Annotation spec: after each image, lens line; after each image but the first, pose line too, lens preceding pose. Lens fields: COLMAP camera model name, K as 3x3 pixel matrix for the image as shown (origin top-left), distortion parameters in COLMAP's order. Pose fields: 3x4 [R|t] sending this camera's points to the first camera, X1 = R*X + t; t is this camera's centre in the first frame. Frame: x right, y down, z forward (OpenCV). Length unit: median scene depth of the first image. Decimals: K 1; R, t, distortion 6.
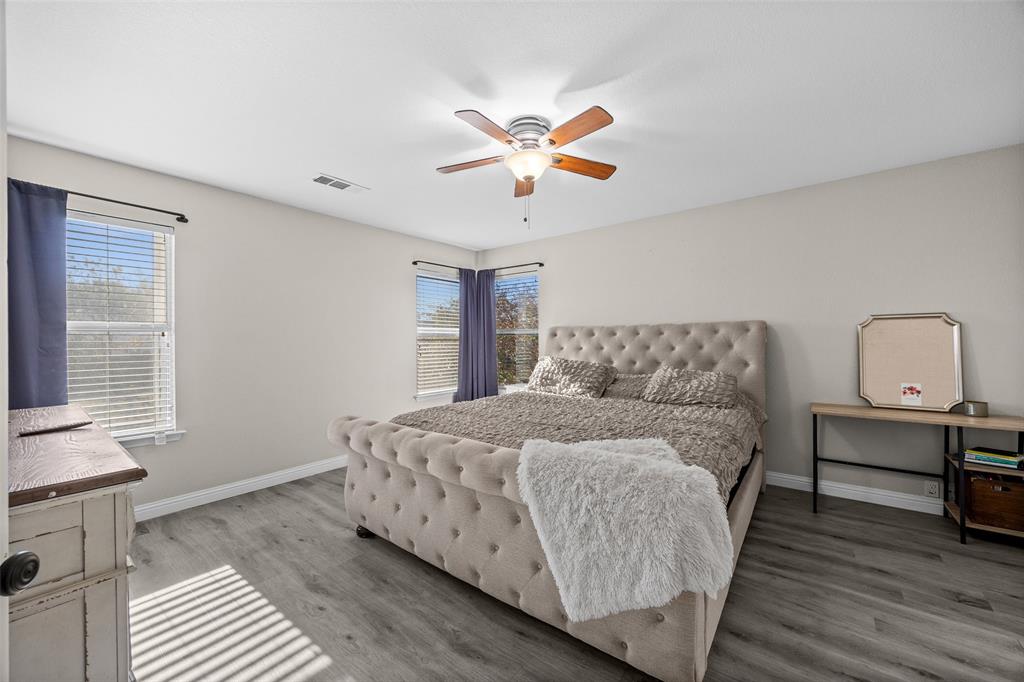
lens RADIAL K [[381.4, 0, 512.0], [0, 381.4, 341.0], [0, 0, 1]] dist [-0.001040, -0.000092]
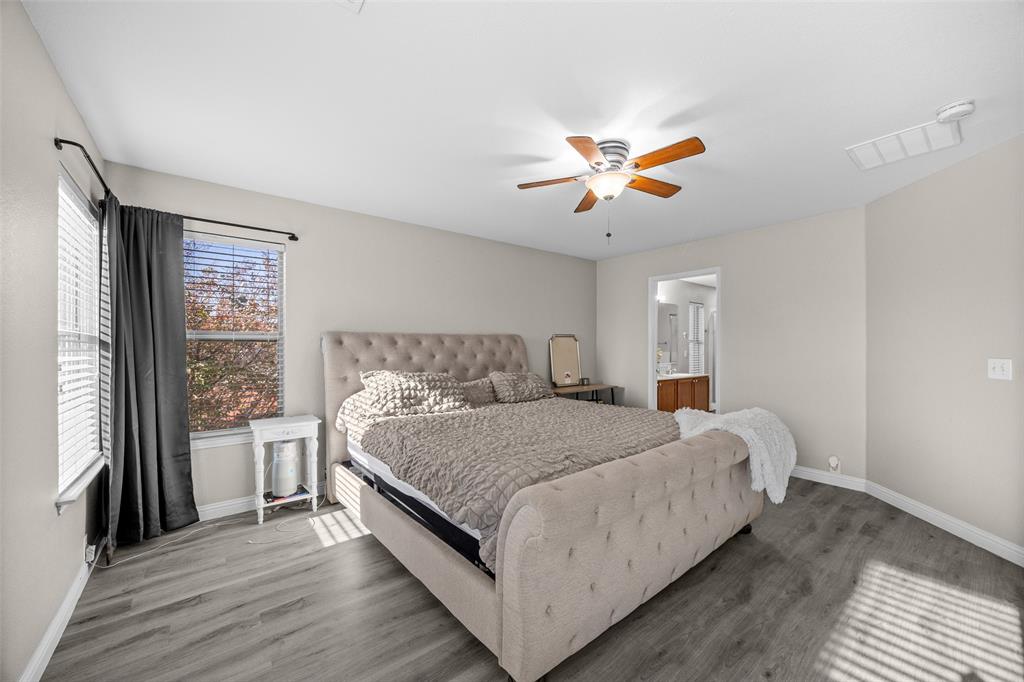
lens RADIAL K [[389.8, 0, 518.1], [0, 389.8, 344.7], [0, 0, 1]] dist [-0.000999, -0.000043]
pose [[0.232367, 0.010782, 0.972569, -0.663128], [0.008665, 0.999876, -0.013155, 0.001435], [-0.972590, 0.011484, 0.232244, 0.610176]]
